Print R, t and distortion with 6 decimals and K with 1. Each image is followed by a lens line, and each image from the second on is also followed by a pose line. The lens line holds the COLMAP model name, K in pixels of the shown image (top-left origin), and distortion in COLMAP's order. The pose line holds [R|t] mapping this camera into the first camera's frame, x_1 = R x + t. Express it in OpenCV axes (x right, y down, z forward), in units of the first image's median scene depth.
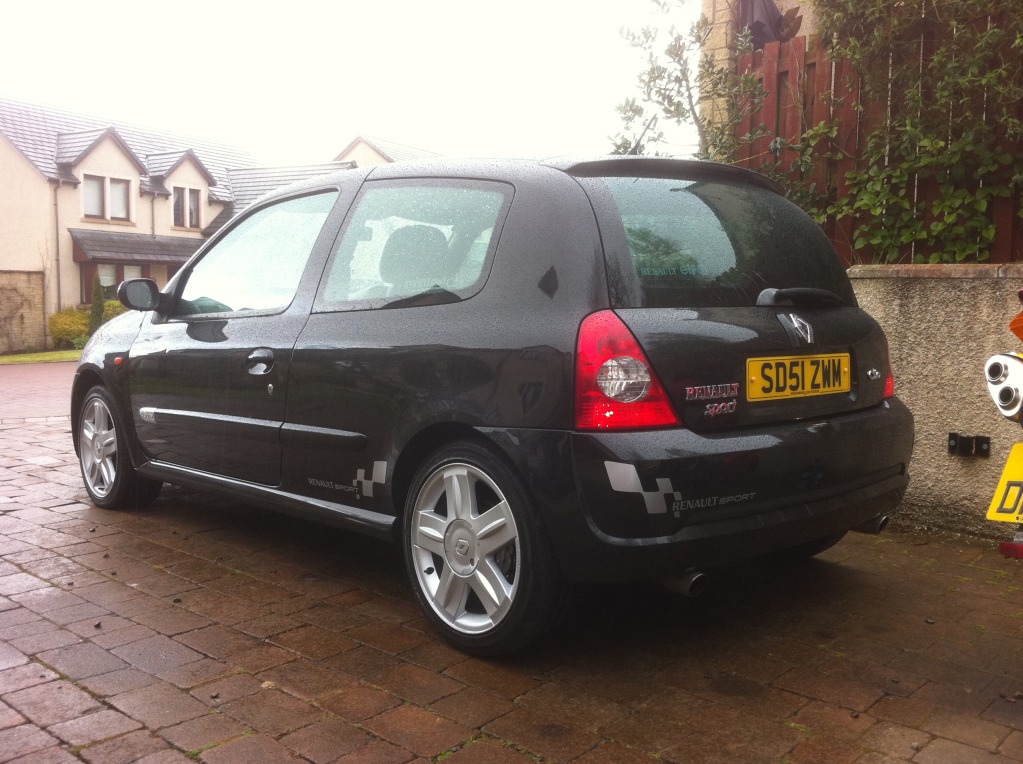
lens RADIAL K [[981.2, 0, 511.5], [0, 981.2, 382.0], [0, 0, 1]] dist [0.110596, -0.330335]
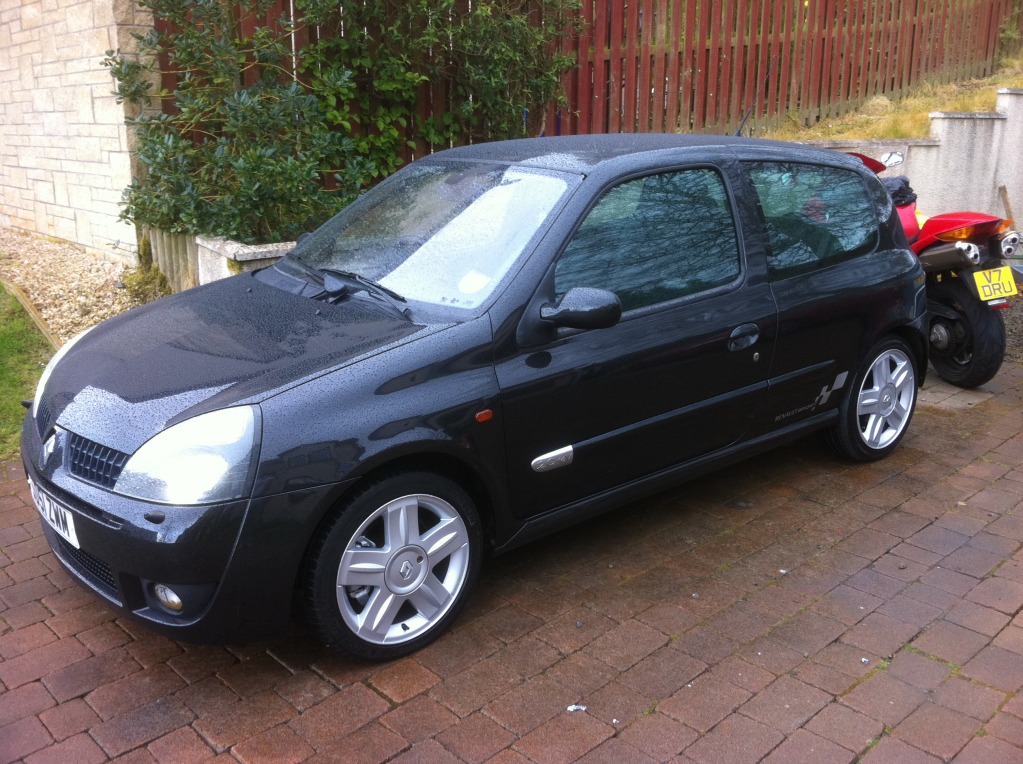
lens RADIAL K [[981.2, 0, 511.5], [0, 981.2, 382.0], [0, 0, 1]] dist [0.110596, -0.330335]
pose [[0.063209, -0.275017, 0.959359, -1.520130], [0.085395, 0.959247, 0.269358, -0.329950], [-0.994340, 0.064899, 0.084118, 1.336176]]
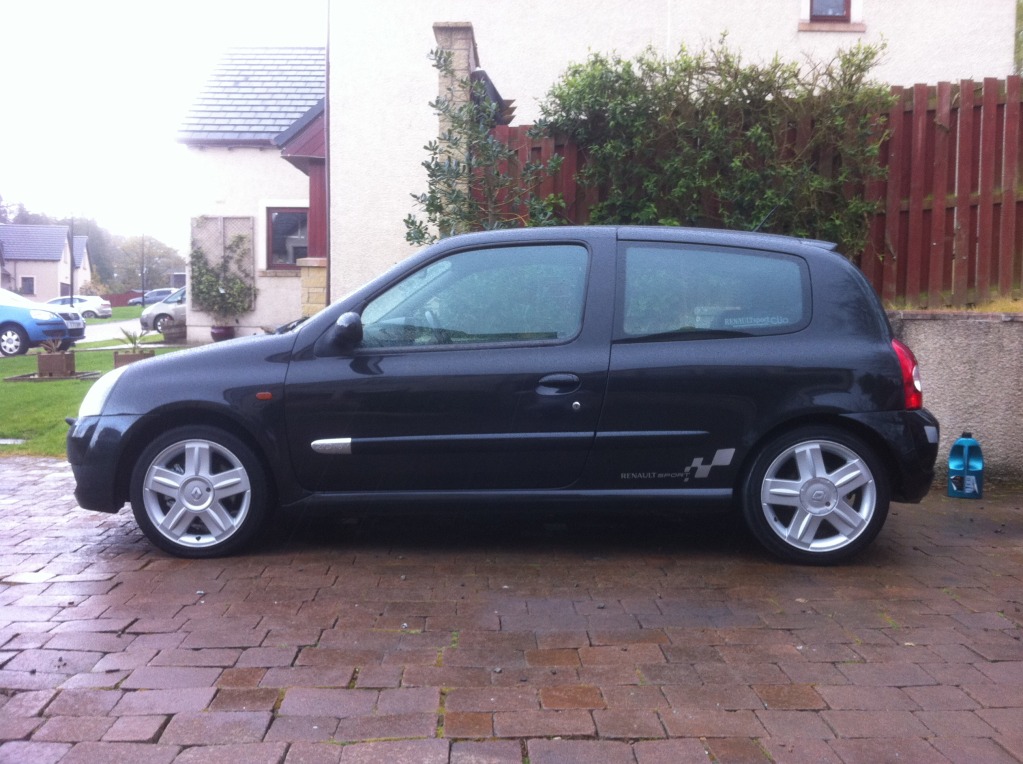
lens RADIAL K [[981.2, 0, 511.5], [0, 981.2, 382.0], [0, 0, 1]] dist [0.110596, -0.330335]
pose [[0.713592, -0.040853, 0.699369, -1.298619], [0.055908, 0.998435, 0.001277, -0.032571], [-0.698327, 0.038189, 0.714759, 0.207895]]
